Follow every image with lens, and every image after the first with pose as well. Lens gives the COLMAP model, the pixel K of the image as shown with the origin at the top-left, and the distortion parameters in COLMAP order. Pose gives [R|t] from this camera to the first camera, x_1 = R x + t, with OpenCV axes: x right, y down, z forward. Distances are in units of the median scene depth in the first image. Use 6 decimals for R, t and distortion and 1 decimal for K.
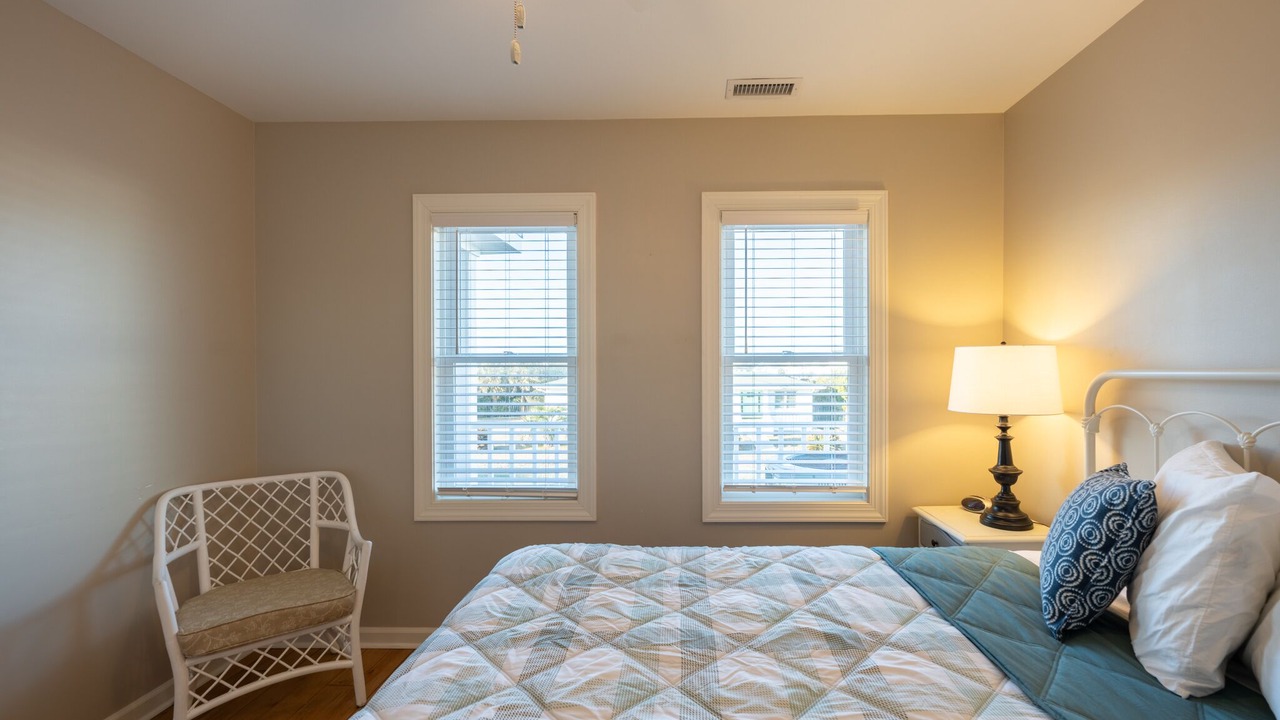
lens RADIAL K [[518.5, 0, 712.8], [0, 518.5, 368.3], [0, 0, 1]] dist [-0.000924, -0.000424]
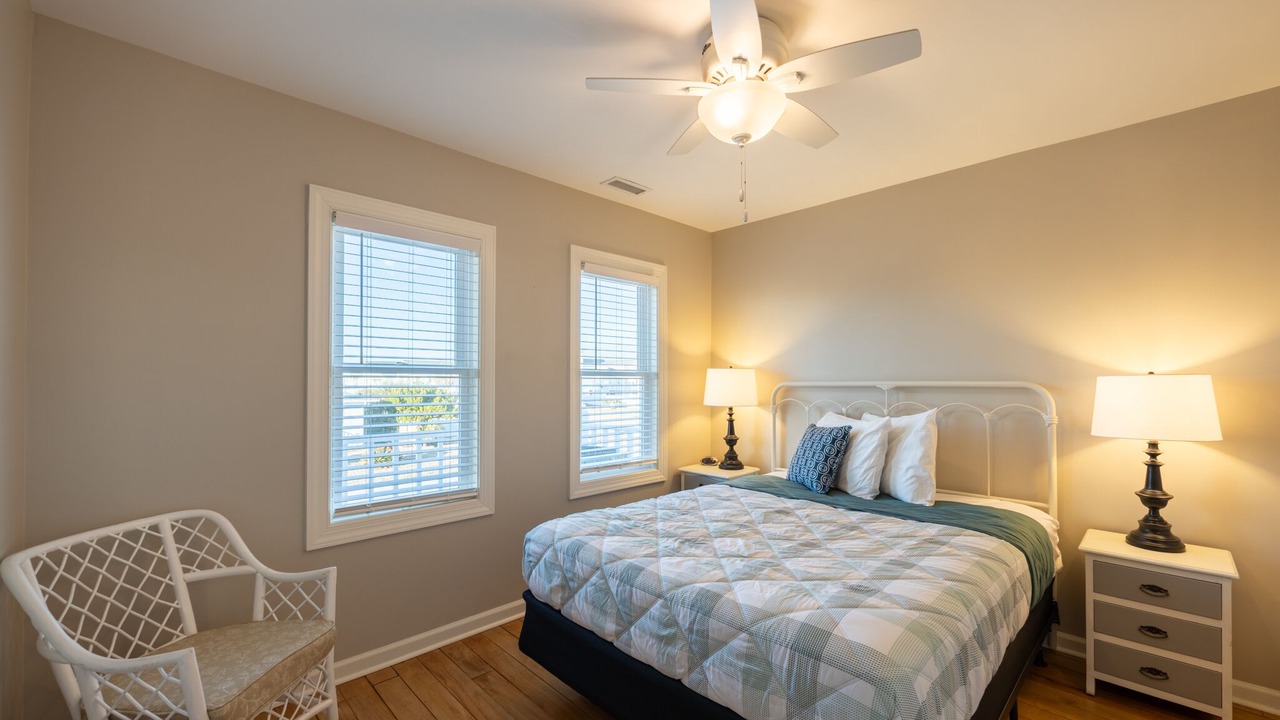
lens RADIAL K [[513.4, 0, 638.7], [0, 513.4, 370.9], [0, 0, 1]] dist [-0.002928, -0.000179]
pose [[0.704653, 0.017731, 0.709331, -0.831734], [-0.004119, 0.999773, -0.020900, 0.003194], [-0.709540, 0.011805, 0.704566, -0.023796]]
